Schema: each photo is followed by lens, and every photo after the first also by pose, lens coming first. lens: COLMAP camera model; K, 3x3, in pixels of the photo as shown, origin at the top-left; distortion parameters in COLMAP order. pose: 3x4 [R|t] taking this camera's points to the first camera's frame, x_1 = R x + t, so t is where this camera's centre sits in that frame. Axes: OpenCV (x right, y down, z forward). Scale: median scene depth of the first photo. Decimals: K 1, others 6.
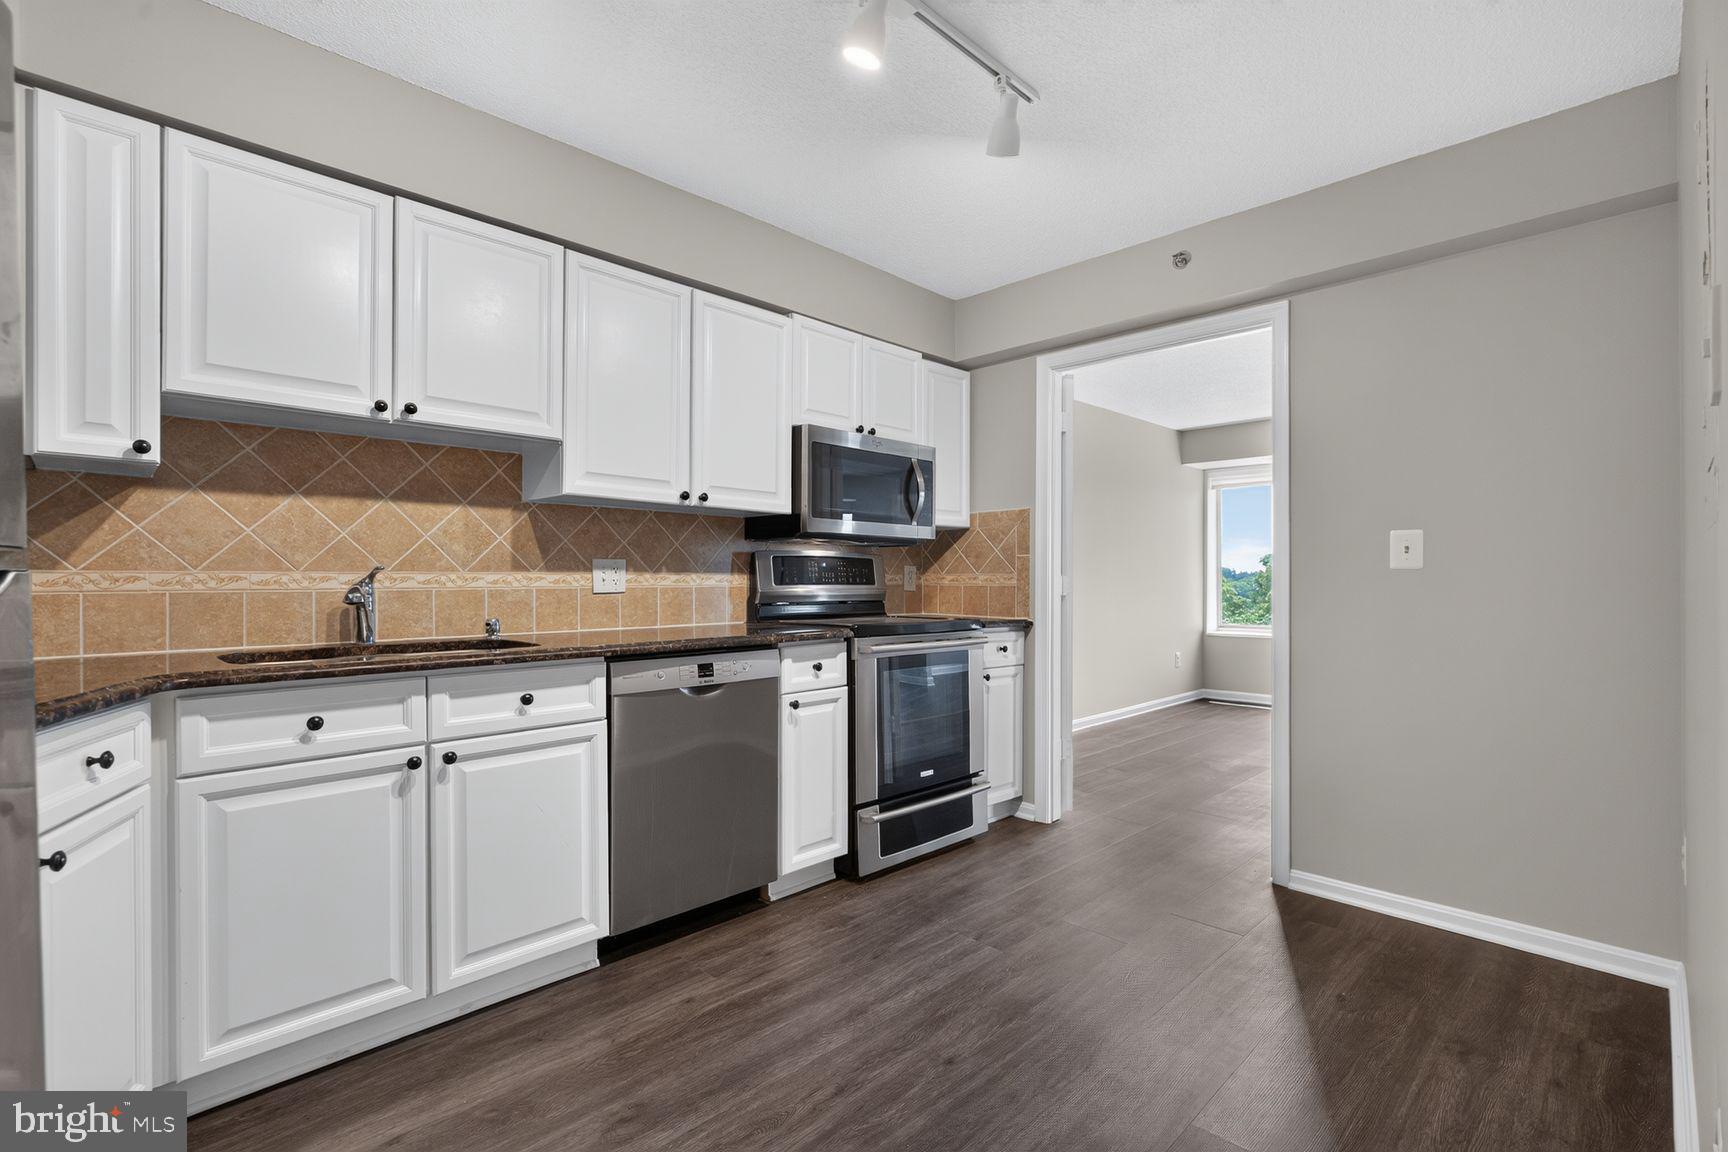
lens RADIAL K [[788.4, 0, 855.9], [0, 788.4, 573.3], [0, 0, 1]] dist [0.000406, -0.000253]
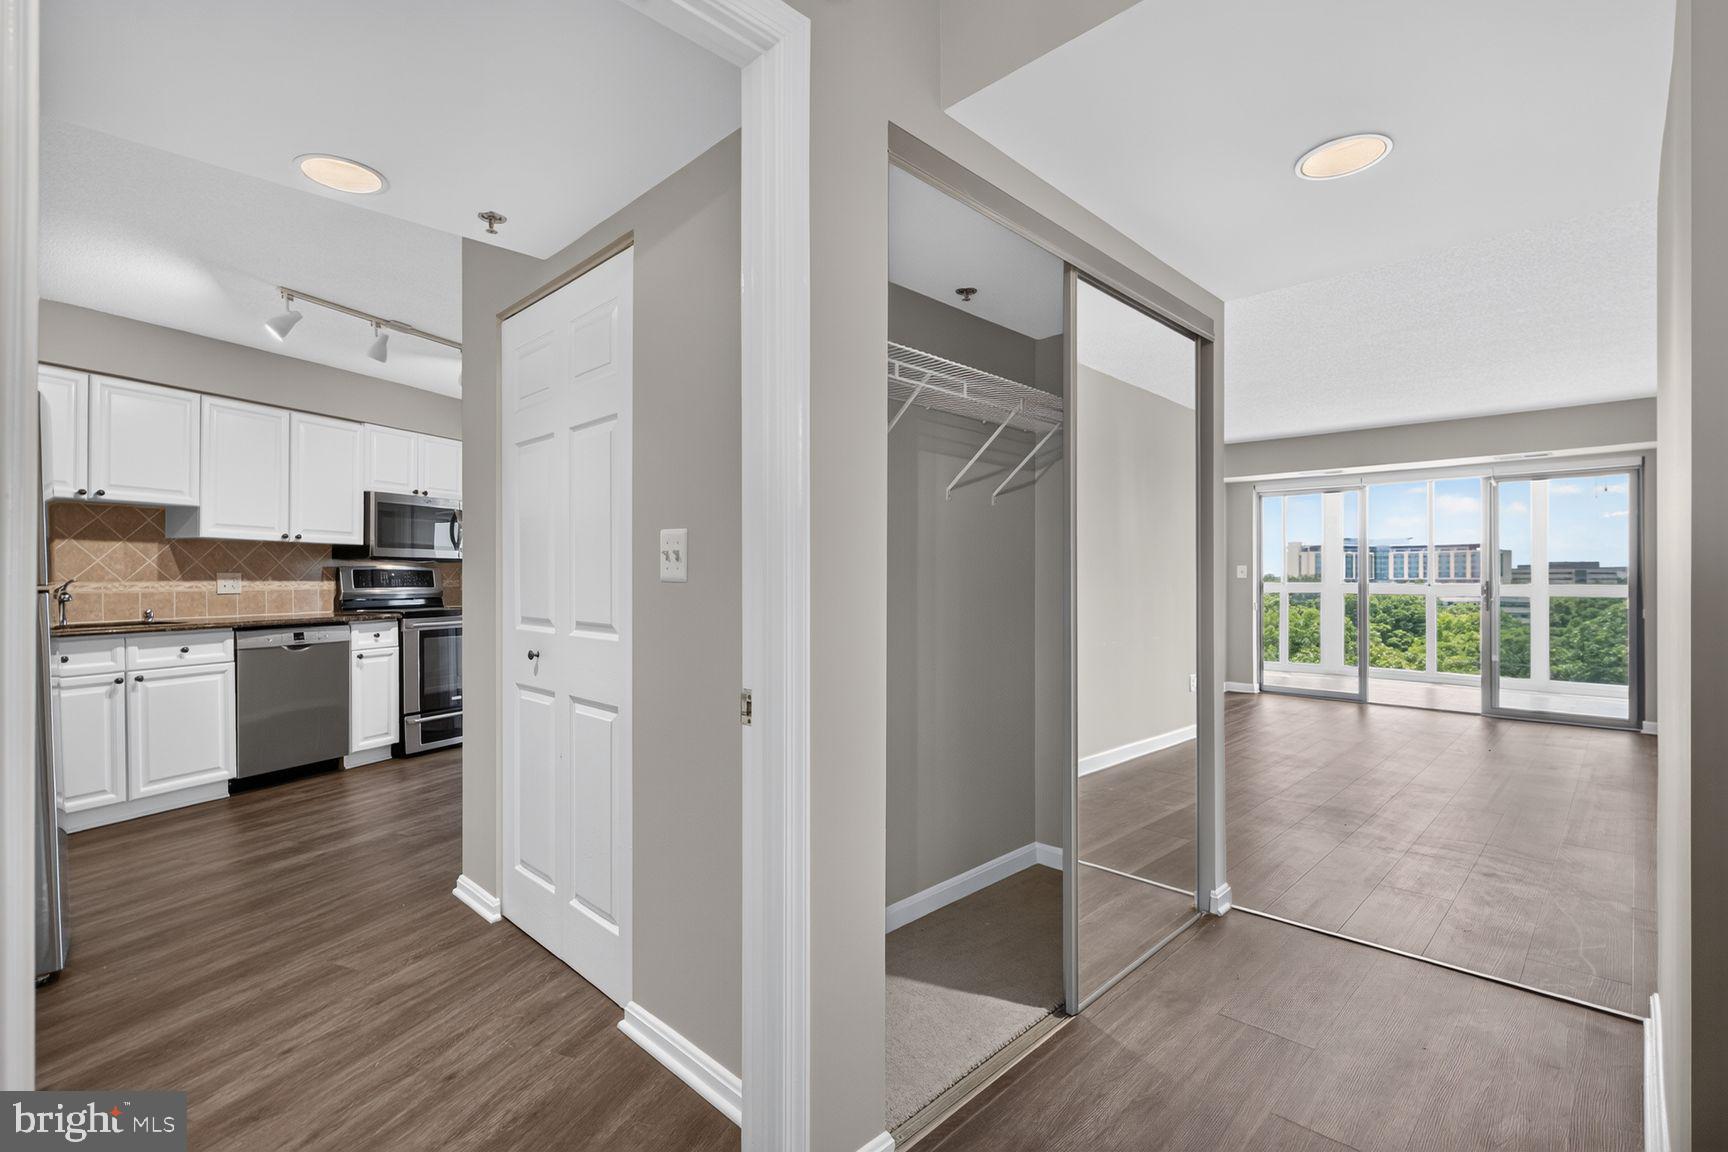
lens RADIAL K [[791.8, 0, 859.2], [0, 791.8, 581.0], [0, 0, 1]] dist [-0.001109, 0.000024]
pose [[0.918987, -0.000176, 0.394289, 0.242854], [-0.005347, 0.999902, 0.012908, -0.030229], [-0.394252, -0.013970, 0.918896, -1.035470]]
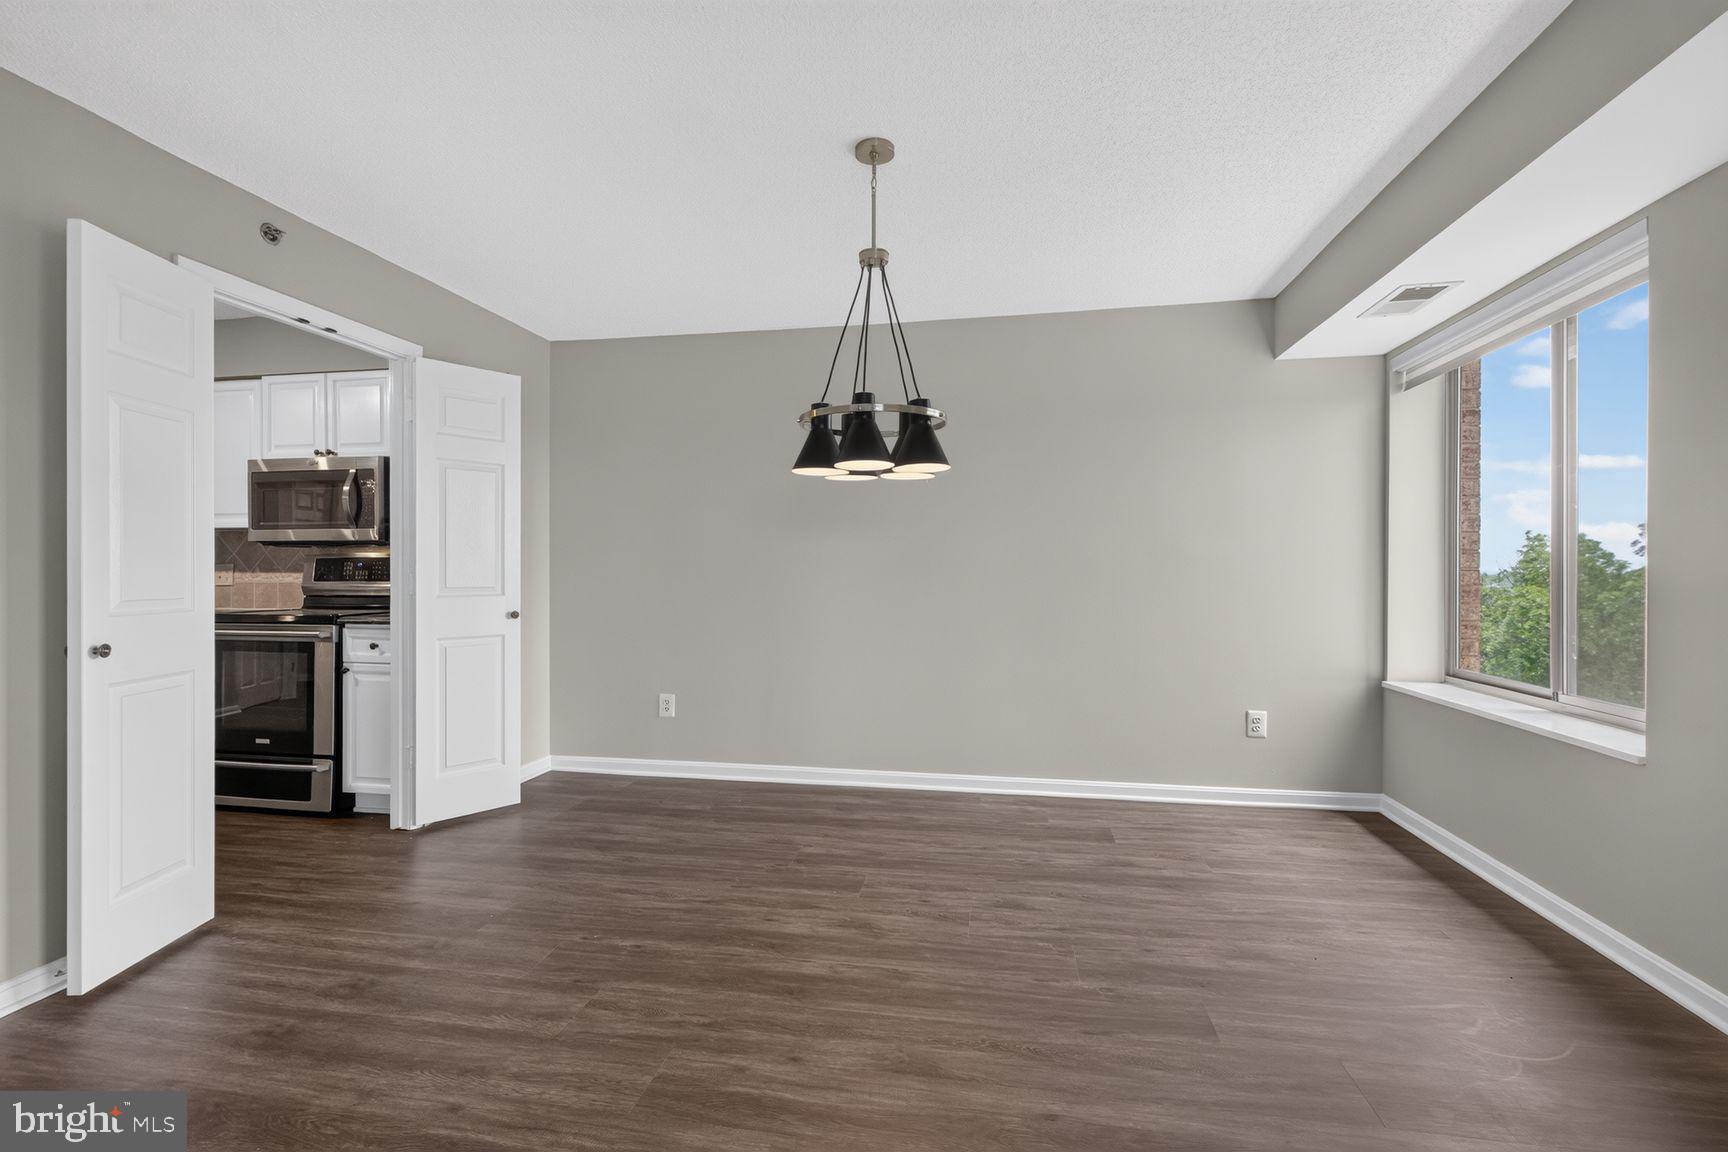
lens RADIAL K [[788.4, 0, 855.9], [0, 788.4, 573.3], [0, 0, 1]] dist [0.000406, -0.000253]
pose [[0.564706, -0.000172, -0.825292, 1.753296], [0.007259, 0.999962, 0.004758, 0.001961], [0.825260, -0.008678, 0.564686, 1.190496]]
